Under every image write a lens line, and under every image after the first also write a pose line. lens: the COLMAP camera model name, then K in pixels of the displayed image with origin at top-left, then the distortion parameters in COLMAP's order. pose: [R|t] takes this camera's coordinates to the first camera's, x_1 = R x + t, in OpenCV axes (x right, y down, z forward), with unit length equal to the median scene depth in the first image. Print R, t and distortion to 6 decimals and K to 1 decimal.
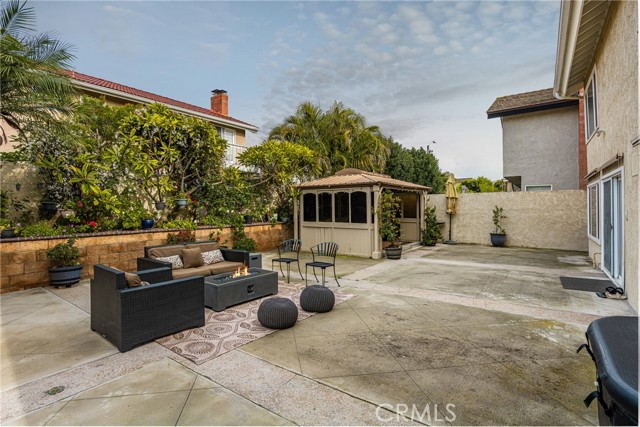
lens RADIAL K [[313.9, 0, 304.4], [0, 313.9, 207.2], [0, 0, 1]] dist [0.002947, 0.000150]
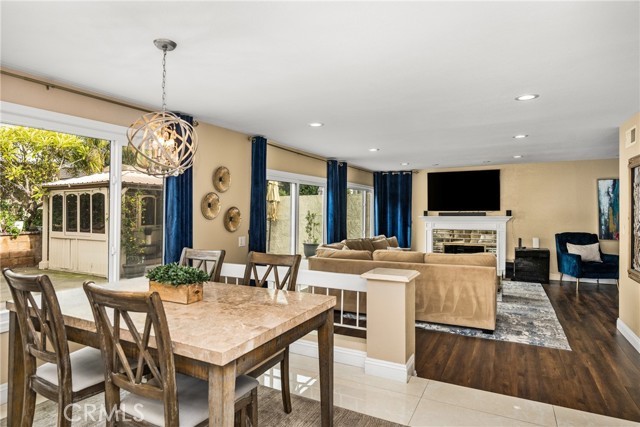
lens RADIAL K [[366.6, 0, 323.8], [0, 366.6, 210.7], [0, 0, 1]] dist [-0.010037, 0.002460]
pose [[0.985616, 0.001632, 0.168993, 0.722974], [-0.001726, 0.999998, 0.000409, -0.009661], [-0.168992, -0.000695, 0.985617, 0.010348]]
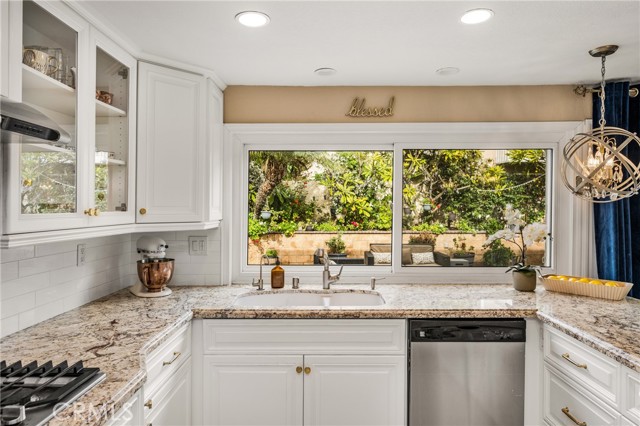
lens RADIAL K [[408.0, 0, 319.8], [0, 408.0, 209.8], [0, 0, 1]] dist [-0.023789, 0.004618]
pose [[0.598808, 0.012242, -0.800799, 0.553734], [-0.000808, 0.999892, 0.014682, -0.029885], [0.800892, -0.008144, 0.598753, -0.144565]]
